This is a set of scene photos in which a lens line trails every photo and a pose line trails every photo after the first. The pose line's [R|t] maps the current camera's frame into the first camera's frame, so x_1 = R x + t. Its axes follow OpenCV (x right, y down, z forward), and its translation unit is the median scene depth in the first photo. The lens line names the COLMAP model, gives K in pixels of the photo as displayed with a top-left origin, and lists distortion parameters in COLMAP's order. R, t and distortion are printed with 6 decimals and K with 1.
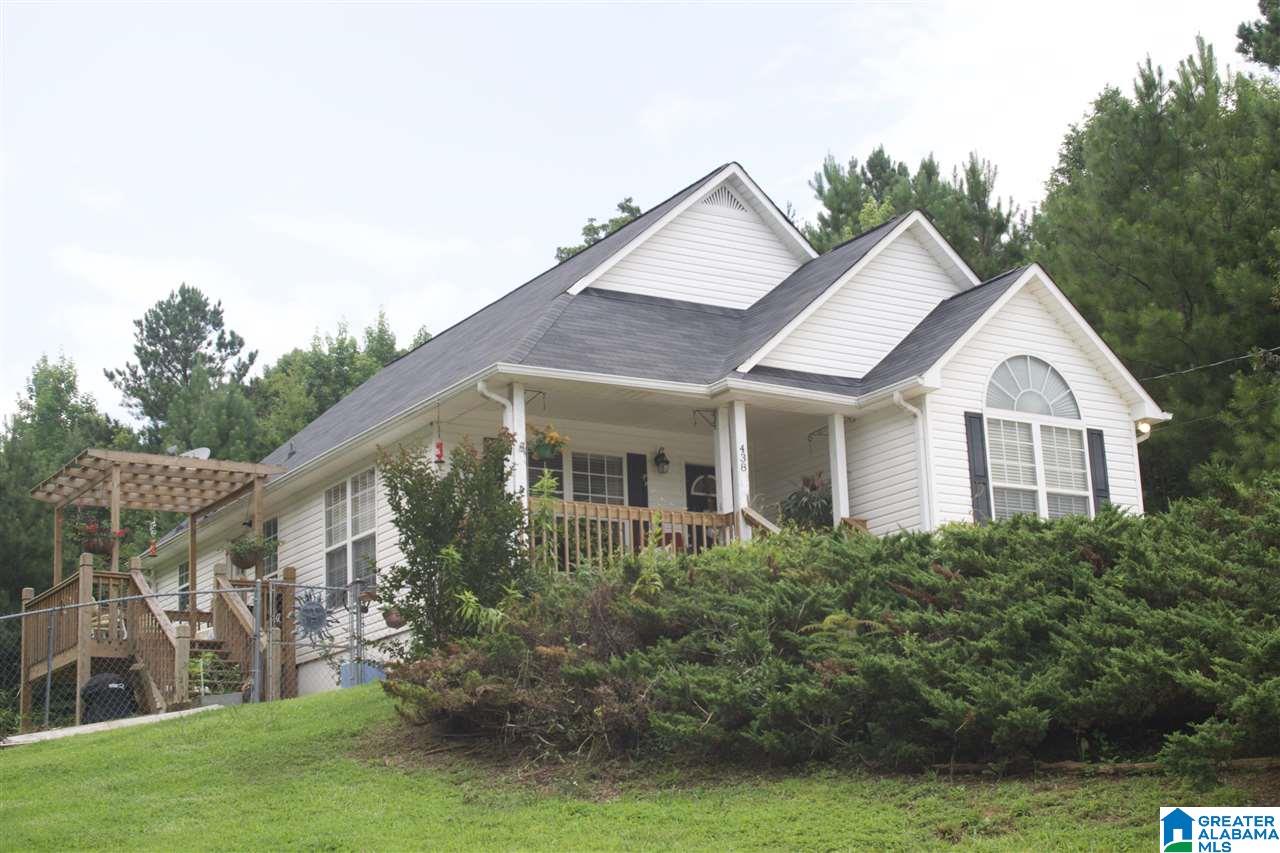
lens RADIAL K [[1912.7, 0, 640.0], [0, 1912.7, 426.5], [0, 0, 1]] dist [-0.115557, 0.043267]
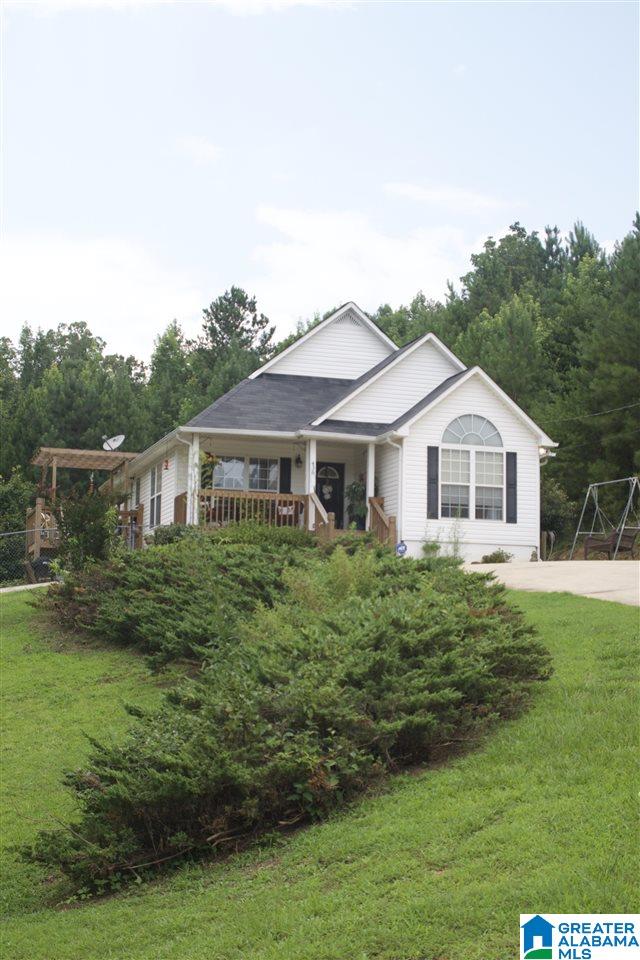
lens RADIAL K [[1306.0, 0, 320.0], [0, 1306.0, 480.0], [0, 0, 1]] dist [-0.205134, -0.013368]
pose [[0.966494, 0.025976, -0.255370, 0.385961], [0.005459, 0.992562, 0.121622, -0.129579], [0.256630, -0.118941, 0.959163, -0.299794]]
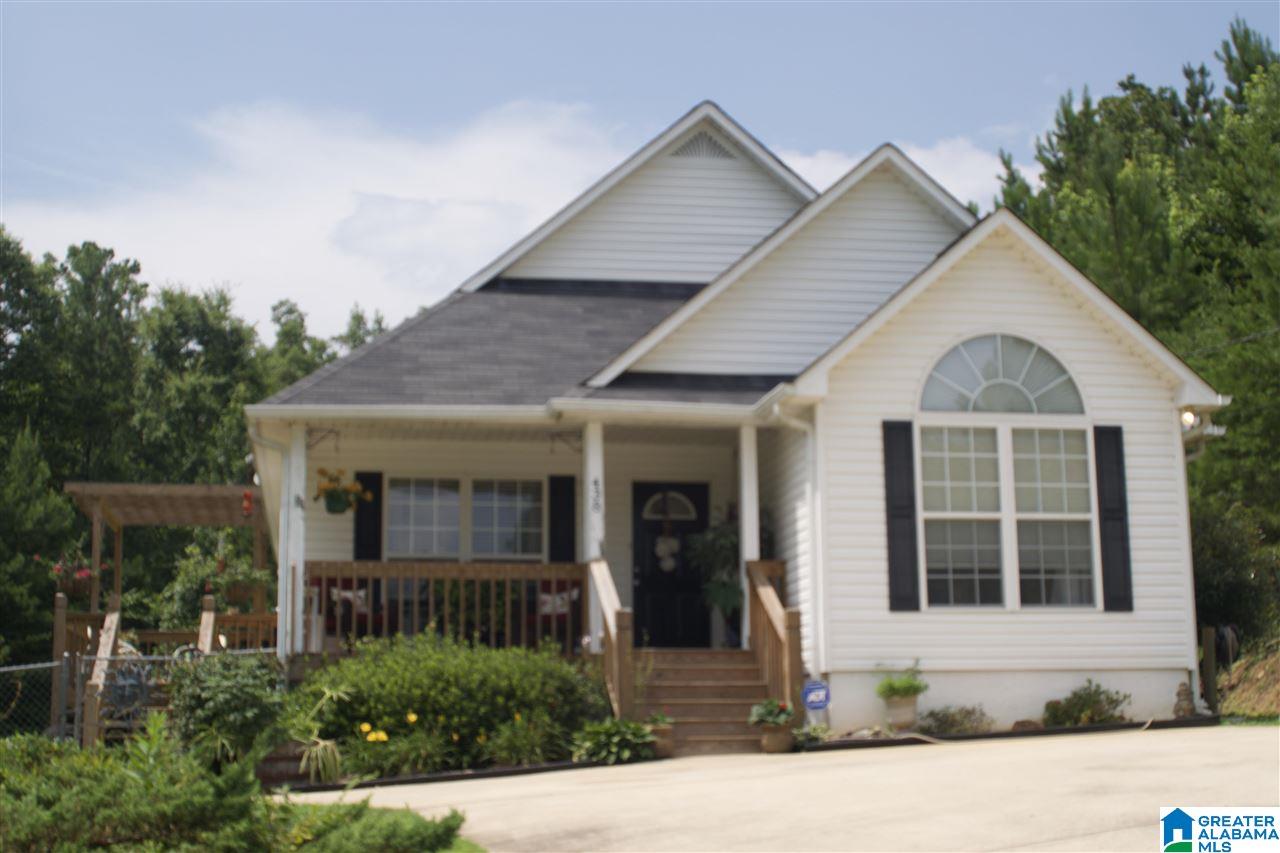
lens RADIAL K [[1835.0, 0, 640.0], [0, 1835.0, 426.5], [0, 0, 1]] dist [-0.141347, 0.058219]
pose [[0.924114, -0.042792, -0.379712, 0.337854], [0.069078, 0.996046, 0.055866, -0.049832], [0.375820, -0.077856, 0.923416, 0.284666]]
